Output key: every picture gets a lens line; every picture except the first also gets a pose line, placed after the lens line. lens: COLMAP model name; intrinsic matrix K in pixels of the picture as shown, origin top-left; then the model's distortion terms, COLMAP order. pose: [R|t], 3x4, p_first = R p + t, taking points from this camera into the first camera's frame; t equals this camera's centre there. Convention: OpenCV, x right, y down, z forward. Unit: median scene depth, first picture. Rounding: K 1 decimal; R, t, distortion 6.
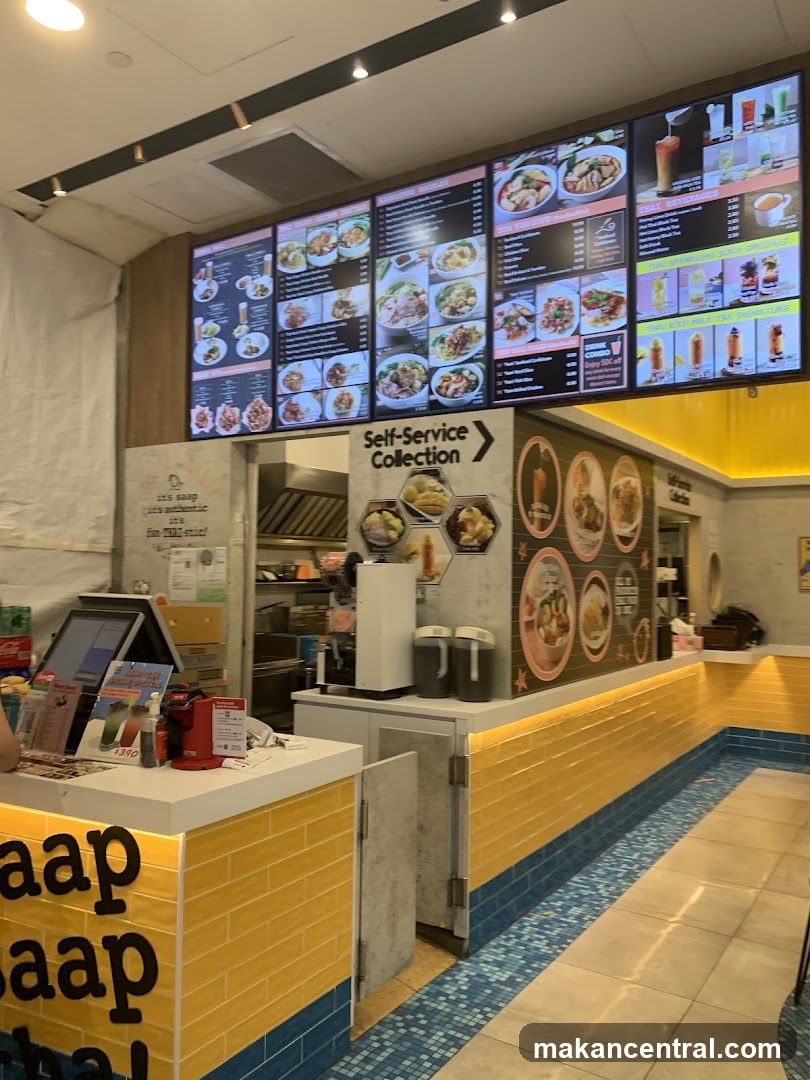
lens RADIAL K [[833.5, 0, 405.0], [0, 833.5, 540.0], [0, 0, 1]] dist [0.064179, -0.096518]
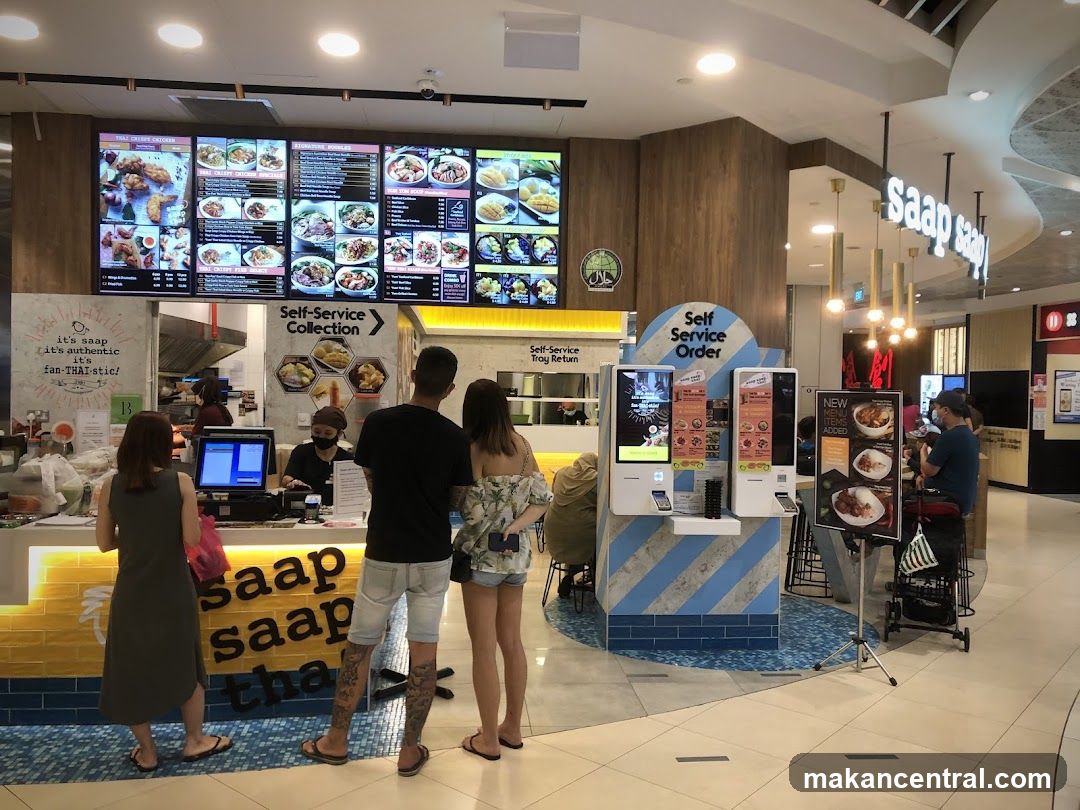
lens RADIAL K [[833.5, 0, 540.0], [0, 833.5, 405.0], [0, 0, 1]] dist [0.064179, -0.096518]
pose [[0.794663, -0.007088, 0.607010, -0.629888], [-0.037744, 0.997420, 0.061059, -0.072788], [-0.605877, -0.071433, 0.792345, -0.459671]]
